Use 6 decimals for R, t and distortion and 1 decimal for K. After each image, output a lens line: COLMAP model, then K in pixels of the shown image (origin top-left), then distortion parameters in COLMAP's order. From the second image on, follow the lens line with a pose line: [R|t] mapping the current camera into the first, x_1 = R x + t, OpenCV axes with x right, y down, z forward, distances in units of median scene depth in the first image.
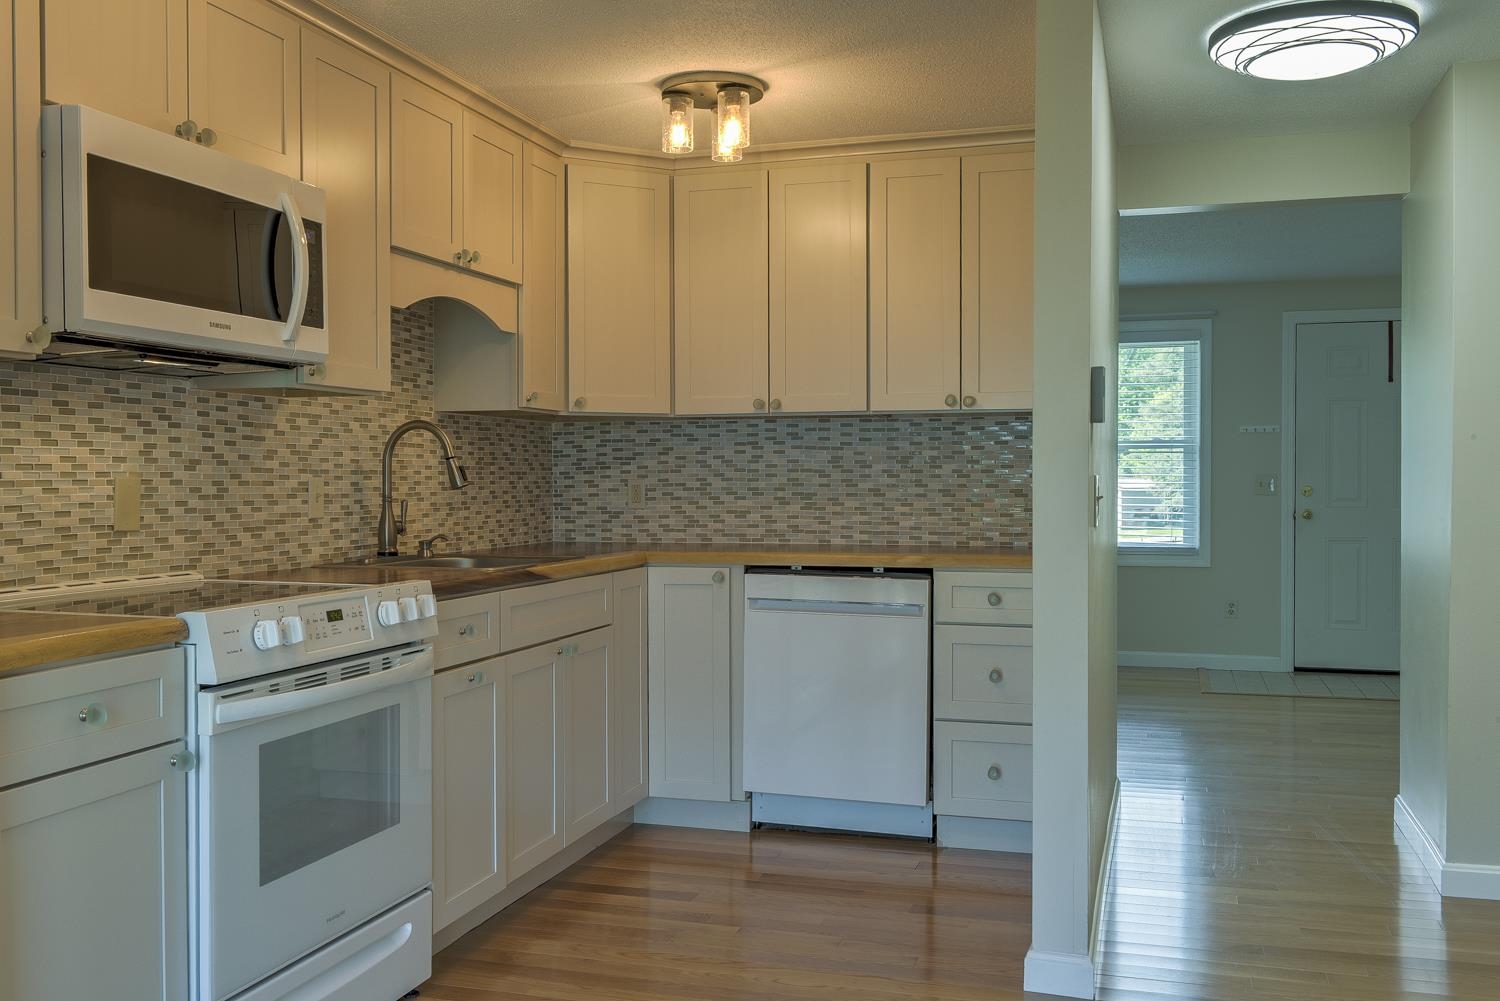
lens RADIAL K [[1333.9, 0, 750.0], [0, 1333.9, 500.5], [0, 0, 1]] dist [0.005973, -0.006375]
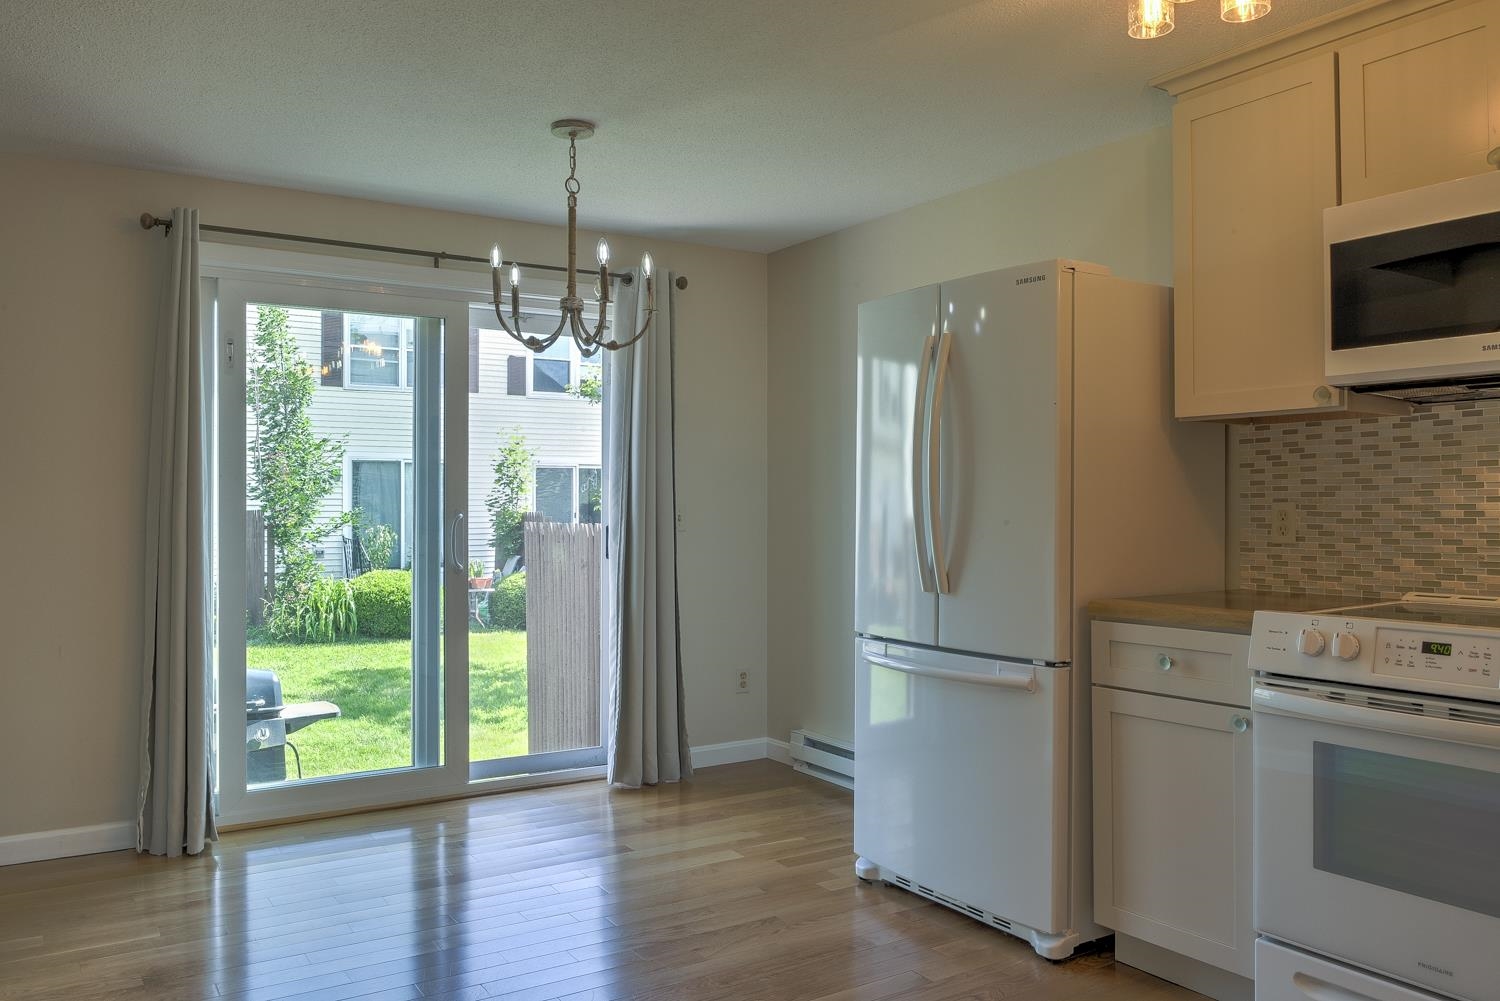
lens RADIAL K [[1128.2, 0, 750.0], [0, 1128.2, 500.5], [0, 0, 1]] dist [-0.052717, 0.000929]
pose [[-0.640003, -0.000179, -0.768373, 0.633912], [-0.011331, 0.999893, 0.009205, -0.020501], [0.768289, 0.014598, -0.639936, 1.206917]]
